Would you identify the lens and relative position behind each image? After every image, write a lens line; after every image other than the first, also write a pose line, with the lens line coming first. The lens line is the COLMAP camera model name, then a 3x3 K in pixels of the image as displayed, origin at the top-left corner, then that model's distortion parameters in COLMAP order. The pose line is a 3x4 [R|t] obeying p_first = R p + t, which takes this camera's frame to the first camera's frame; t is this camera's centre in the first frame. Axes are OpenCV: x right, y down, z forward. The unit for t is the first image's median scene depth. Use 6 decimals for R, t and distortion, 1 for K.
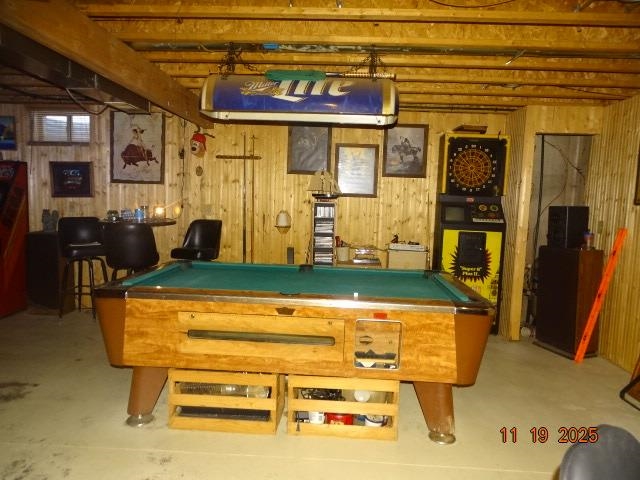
lens RADIAL K [[477.0, 0, 320.0], [0, 477.0, 240.0], [0, 0, 1]] dist [0.038854, 0.003572]
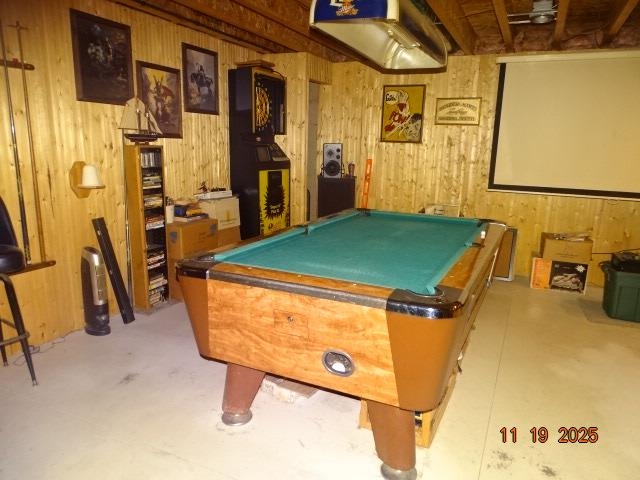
lens RADIAL K [[477.0, 0, 320.0], [0, 477.0, 240.0], [0, 0, 1]] dist [0.038854, 0.003572]
pose [[0.362102, -0.210653, 0.908024, -0.576097], [0.087415, 0.977511, 0.191914, -0.056329], [-0.928030, 0.009882, 0.372373, 0.490706]]
